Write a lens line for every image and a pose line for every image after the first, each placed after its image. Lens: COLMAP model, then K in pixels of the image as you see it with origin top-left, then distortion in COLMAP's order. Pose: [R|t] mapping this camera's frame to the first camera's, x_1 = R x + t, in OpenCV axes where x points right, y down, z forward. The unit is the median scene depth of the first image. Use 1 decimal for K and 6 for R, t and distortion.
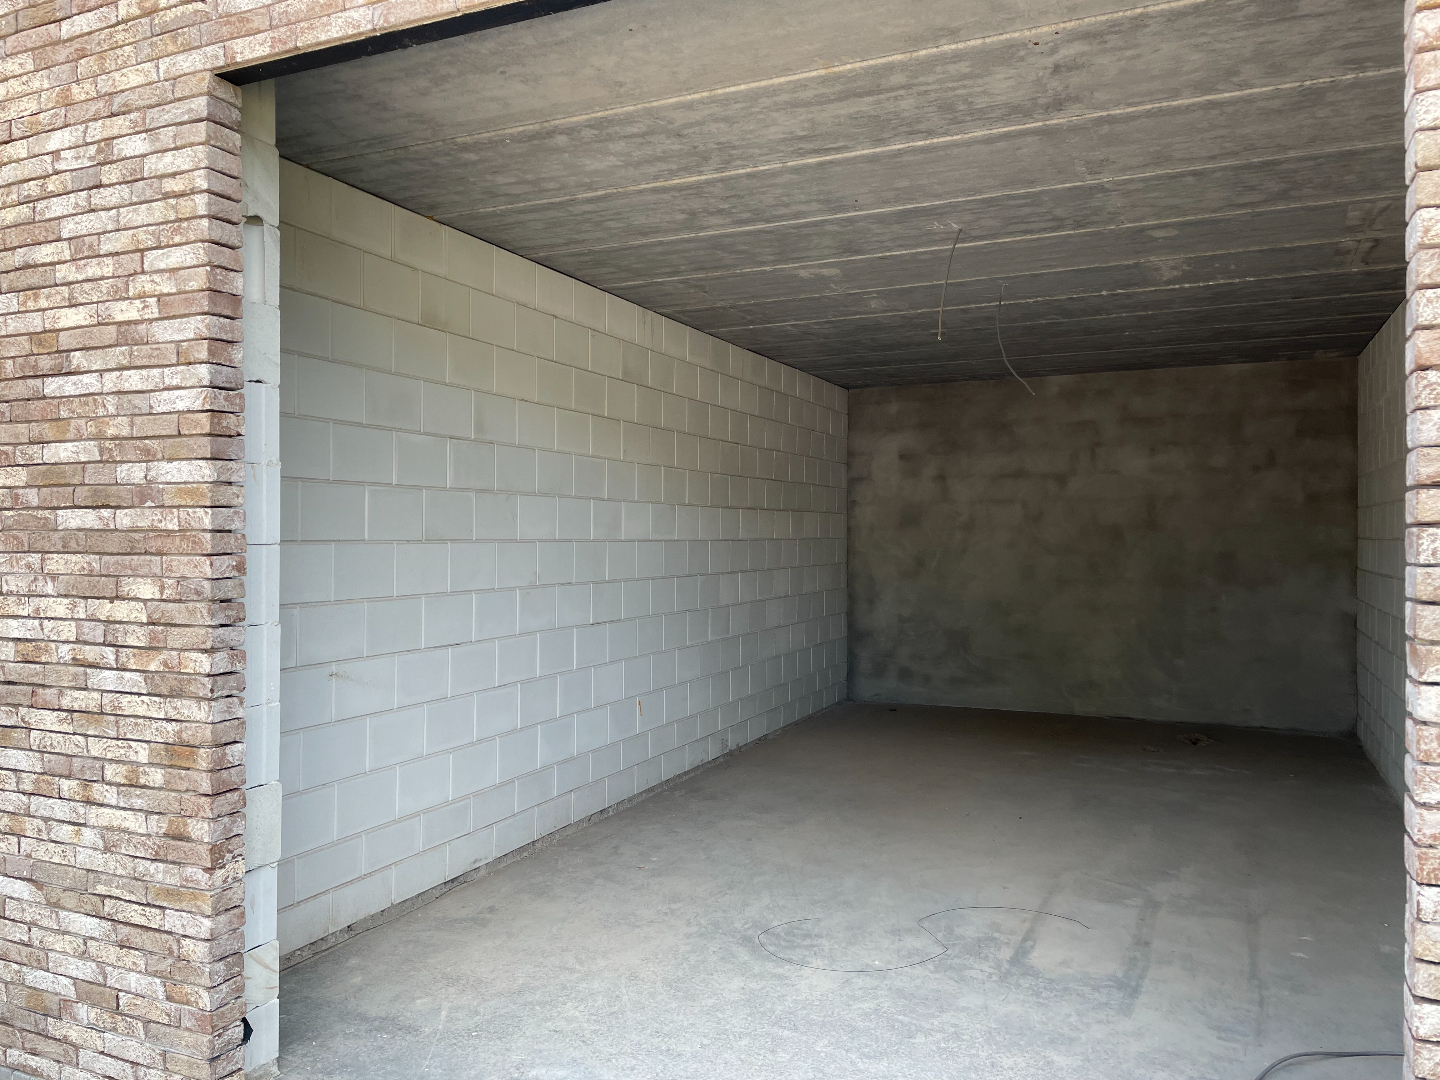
lens RADIAL K [[1085.7, 0, 713.5], [0, 1085.7, 534.3], [0, 0, 1]] dist [0.093694, -0.111908]
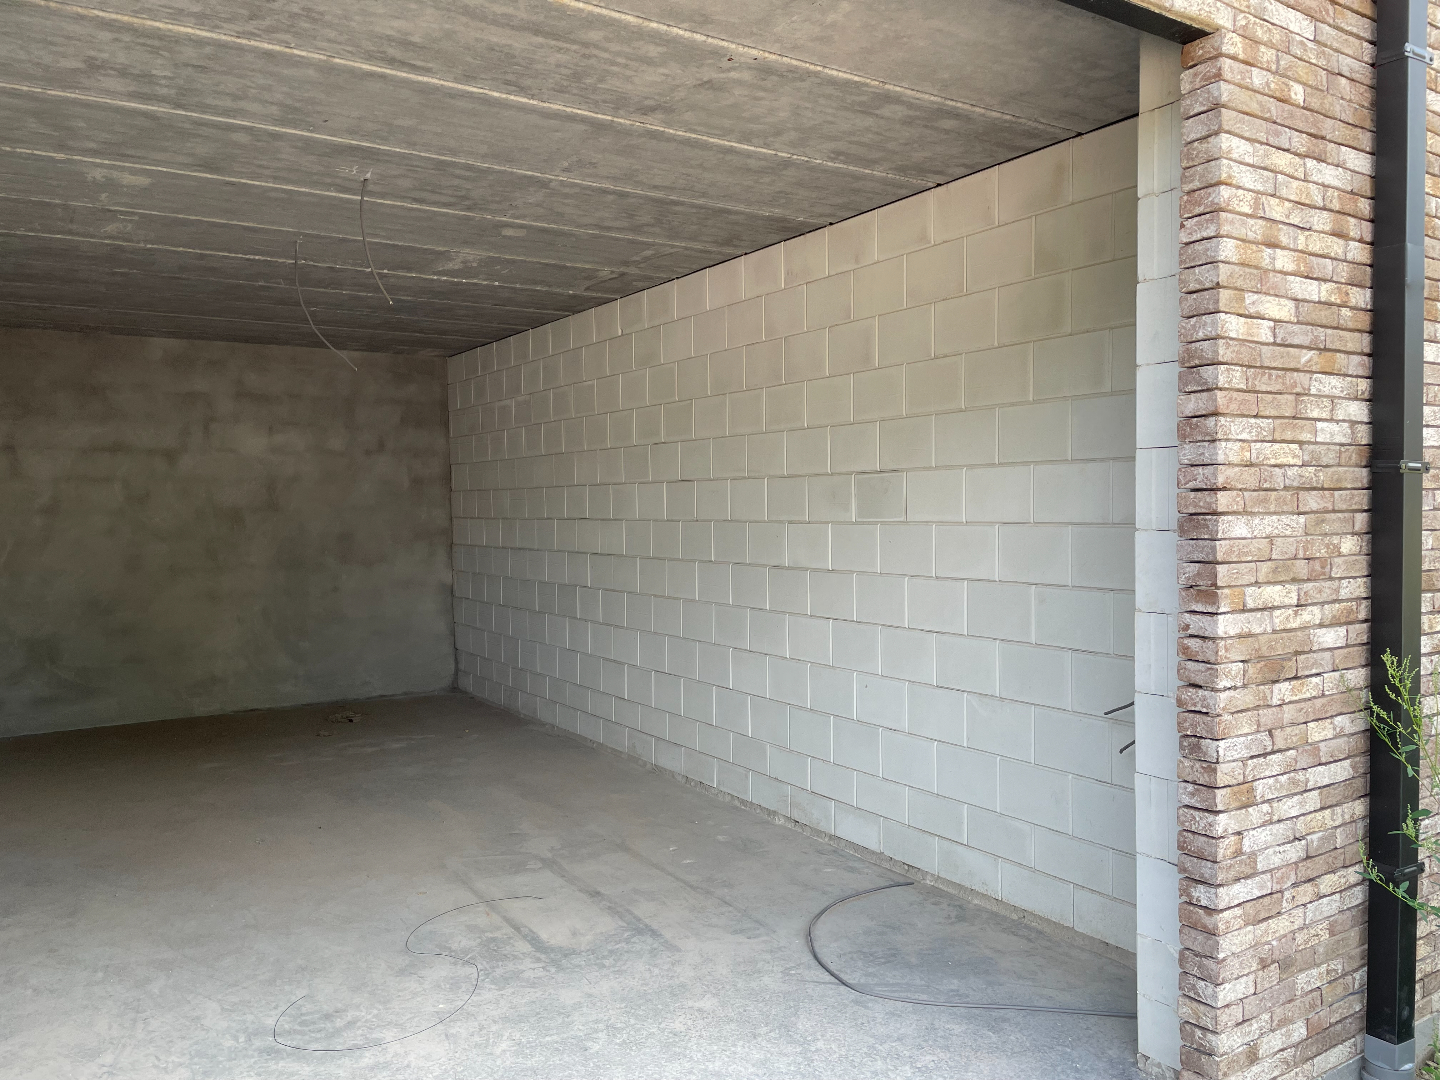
lens RADIAL K [[1085.7, 0, 723.8], [0, 1085.7, 543.7], [0, 0, 1]] dist [0.093694, -0.111908]
pose [[0.534740, -0.036272, 0.844238, -0.360896], [0.011449, 0.999298, 0.035682, -0.010740], [-0.844939, -0.009415, 0.534779, 0.255447]]
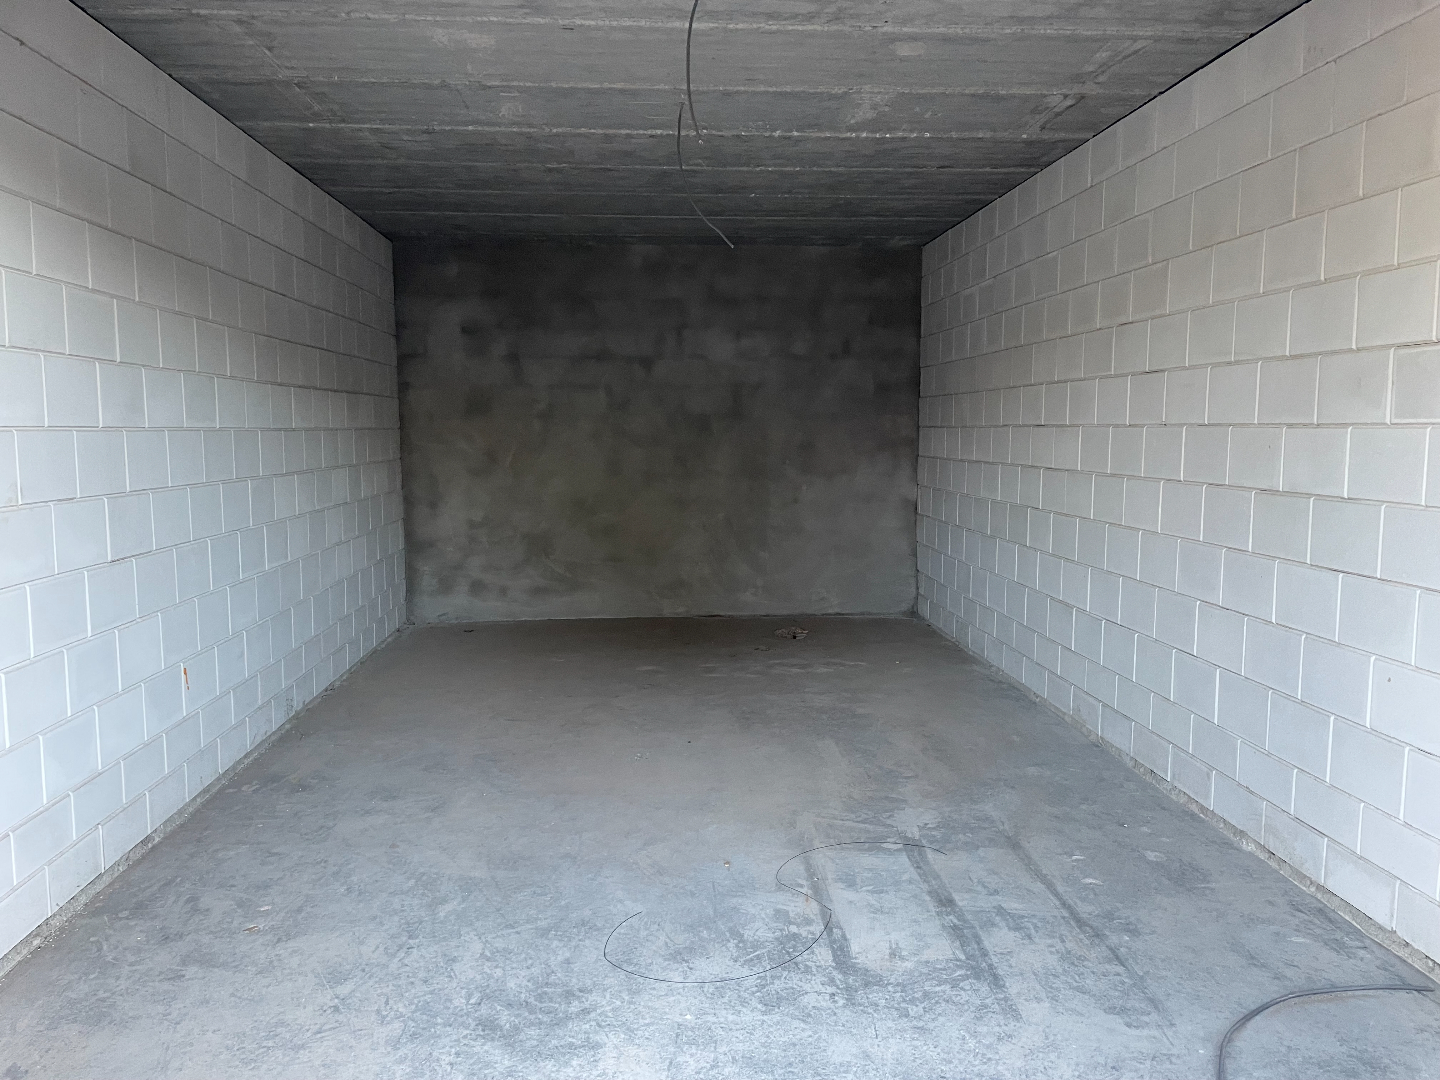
lens RADIAL K [[1085.7, 0, 727.7], [0, 1085.7, 546.1], [0, 0, 1]] dist [0.093694, -0.111908]
pose [[0.874935, -0.055821, 0.481013, -0.120622], [0.003637, 0.994063, 0.108743, 0.004893], [-0.484227, -0.093394, 0.869944, 0.301260]]
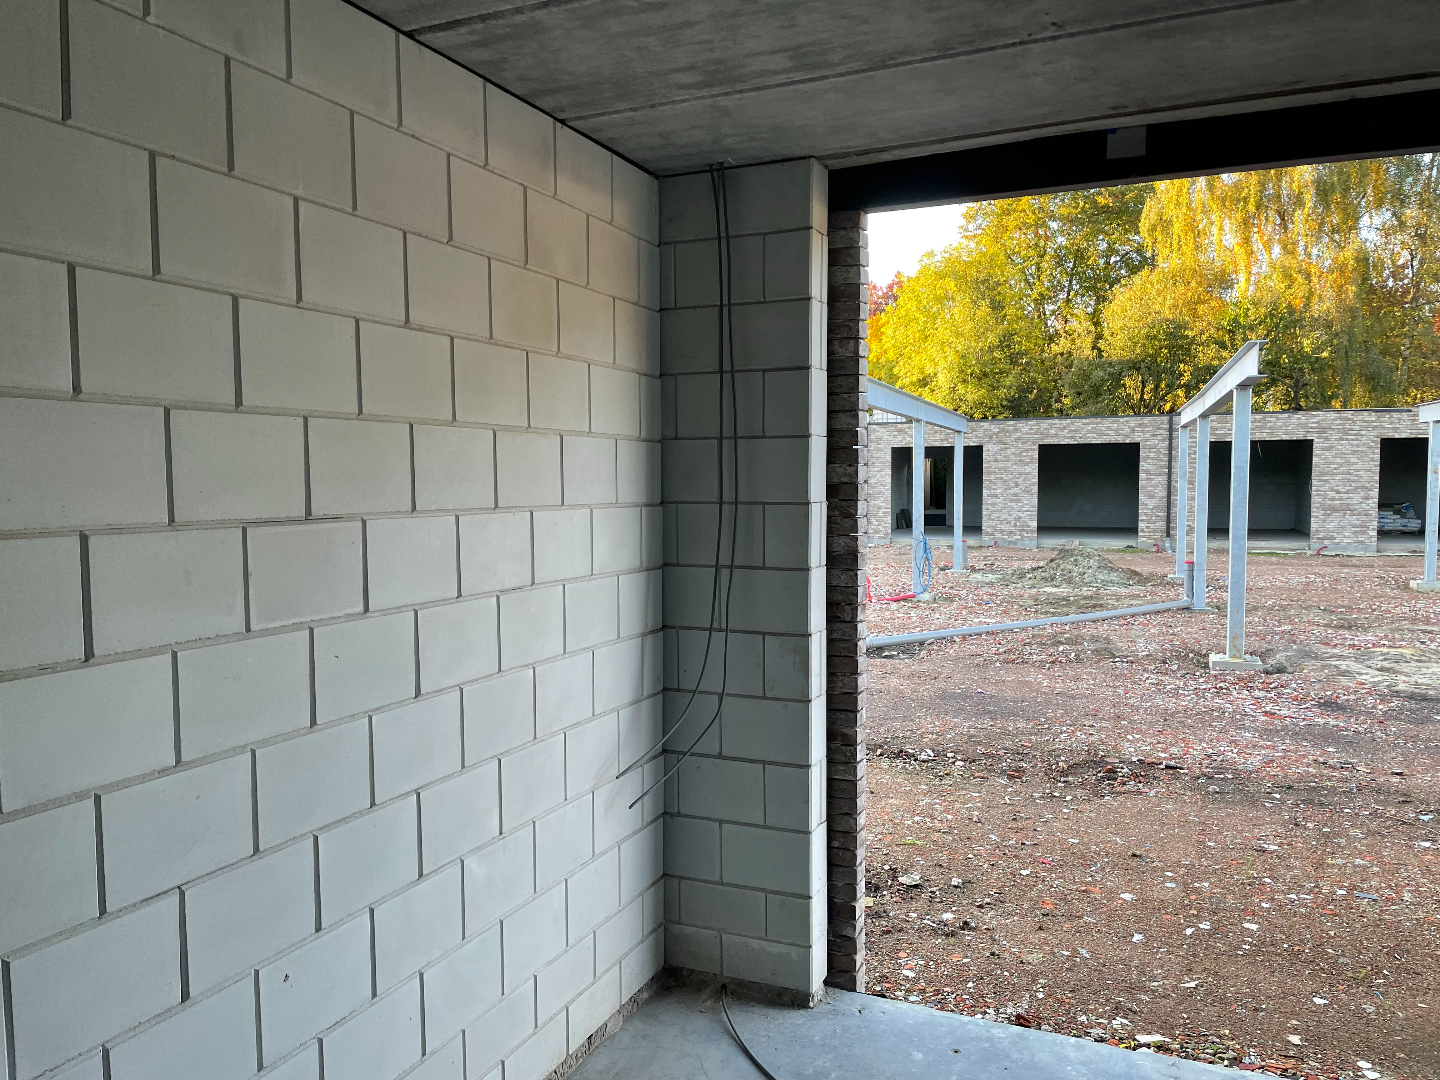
lens RADIAL K [[1085.7, 0, 720.1], [0, 1085.7, 543.0], [0, 0, 1]] dist [0.093694, -0.111908]
pose [[-0.999750, 0.001626, -0.022284, 0.354882], [0.000232, 0.998049, 0.062428, -0.057872], [0.022342, 0.062407, -0.997801, 1.126744]]
